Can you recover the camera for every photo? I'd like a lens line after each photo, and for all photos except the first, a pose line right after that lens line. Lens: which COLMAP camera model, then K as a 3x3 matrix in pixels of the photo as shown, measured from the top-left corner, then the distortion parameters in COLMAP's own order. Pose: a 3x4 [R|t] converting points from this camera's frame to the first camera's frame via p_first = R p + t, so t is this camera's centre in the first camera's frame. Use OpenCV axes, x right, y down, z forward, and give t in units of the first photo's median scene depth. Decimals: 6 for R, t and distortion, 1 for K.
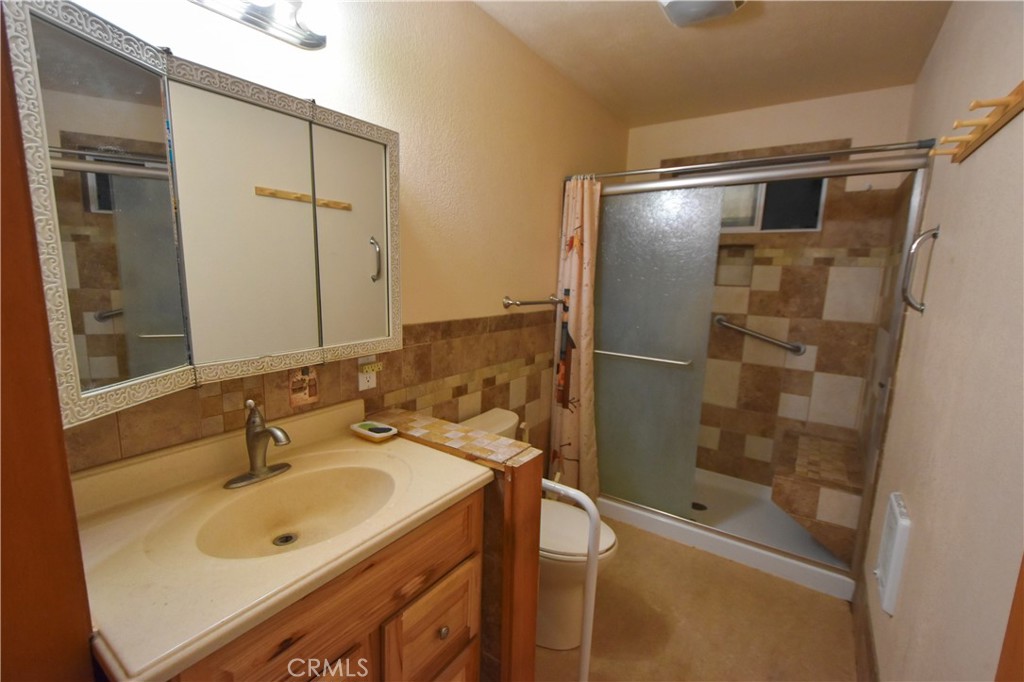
lens RADIAL K [[446.8, 0, 512.4], [0, 446.8, 342.4], [0, 0, 1]] dist [0.005003, -0.002179]
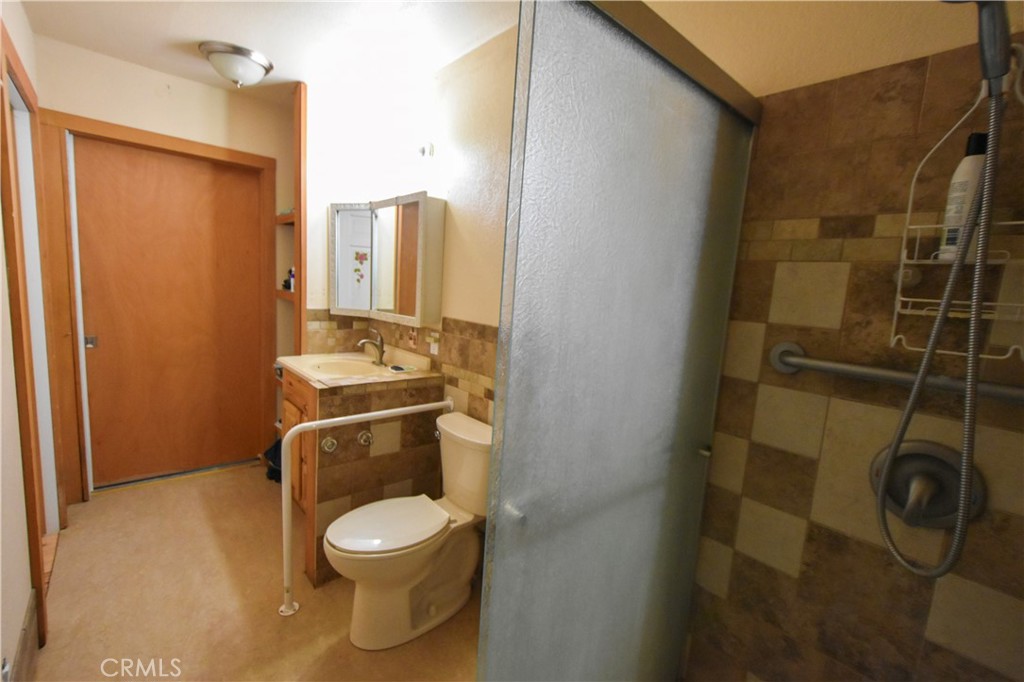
lens RADIAL K [[446.8, 0, 511.8], [0, 446.8, 343.6], [0, 0, 1]] dist [0.005003, -0.002179]
pose [[-0.230846, 0.088579, -0.968950, 0.966420], [-0.226705, 0.963542, 0.142096, -0.184149], [0.946211, 0.252468, -0.202349, 1.359351]]
